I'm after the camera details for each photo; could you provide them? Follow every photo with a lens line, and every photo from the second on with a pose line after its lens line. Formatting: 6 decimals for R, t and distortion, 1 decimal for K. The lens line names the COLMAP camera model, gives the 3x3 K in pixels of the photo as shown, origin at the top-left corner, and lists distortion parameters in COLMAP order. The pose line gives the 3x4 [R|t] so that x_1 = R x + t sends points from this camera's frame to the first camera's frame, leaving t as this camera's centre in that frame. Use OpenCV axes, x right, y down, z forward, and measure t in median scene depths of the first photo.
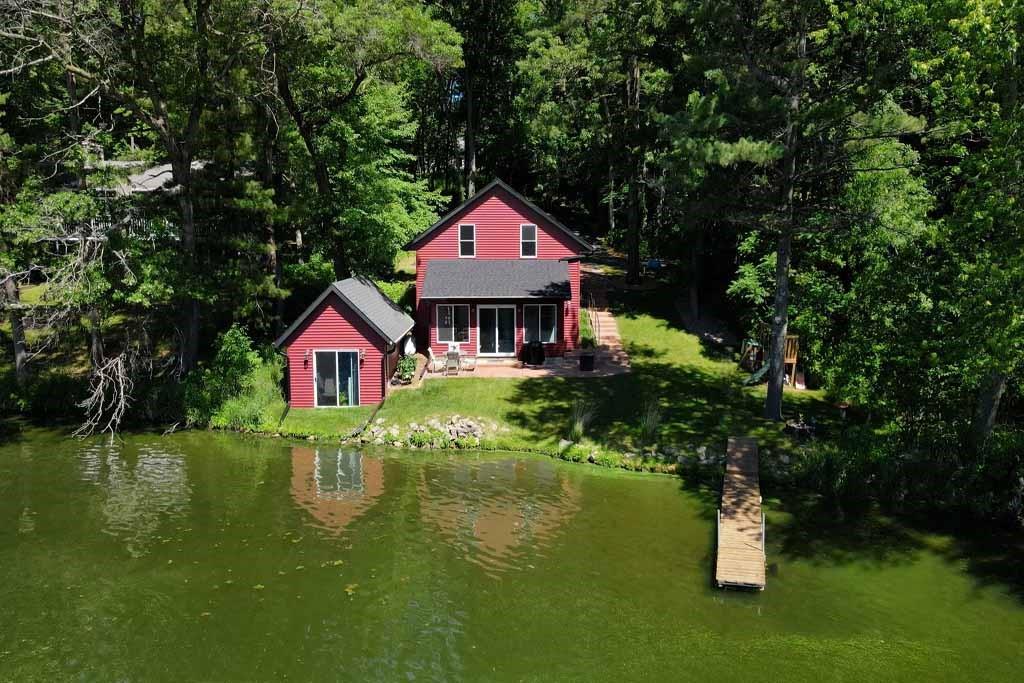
lens RADIAL K [[748.4, 0, 512.0], [0, 748.4, 306.9], [0, 0, 1]] dist [-0.004721, 0.001192]
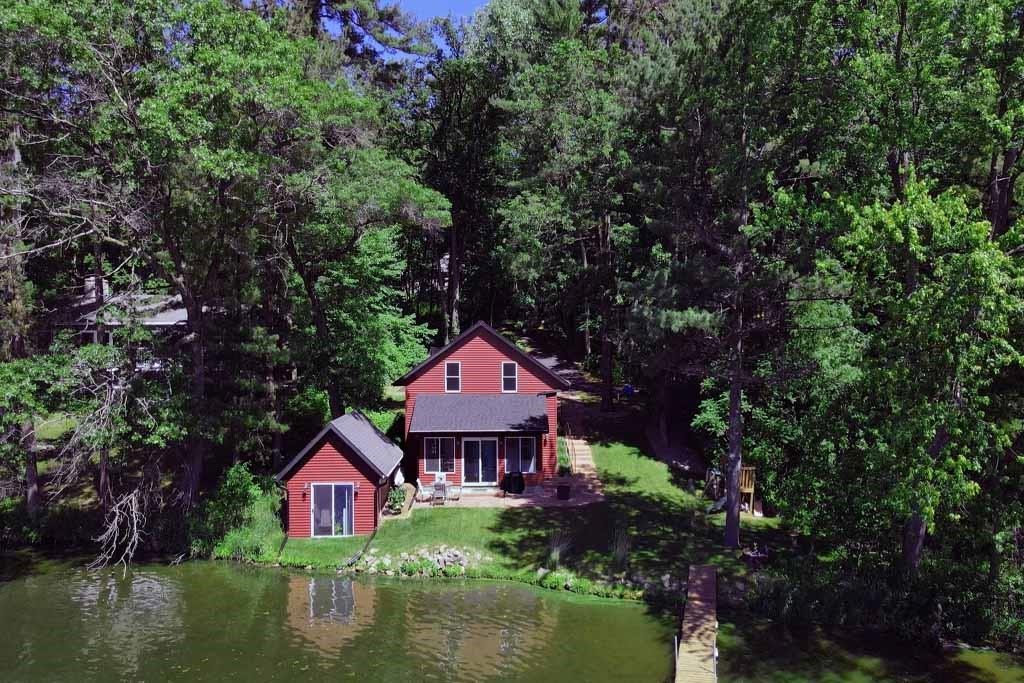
lens RADIAL K [[744.7, 0, 512.0], [0, 744.7, 341.5], [0, 0, 1]] dist [0.007520, -0.001422]
pose [[0.999681, 0.000026, 0.025251, -0.001754], [0.002558, 0.994748, -0.102322, -0.034947], [-0.025121, 0.102354, 0.994431, -0.102167]]
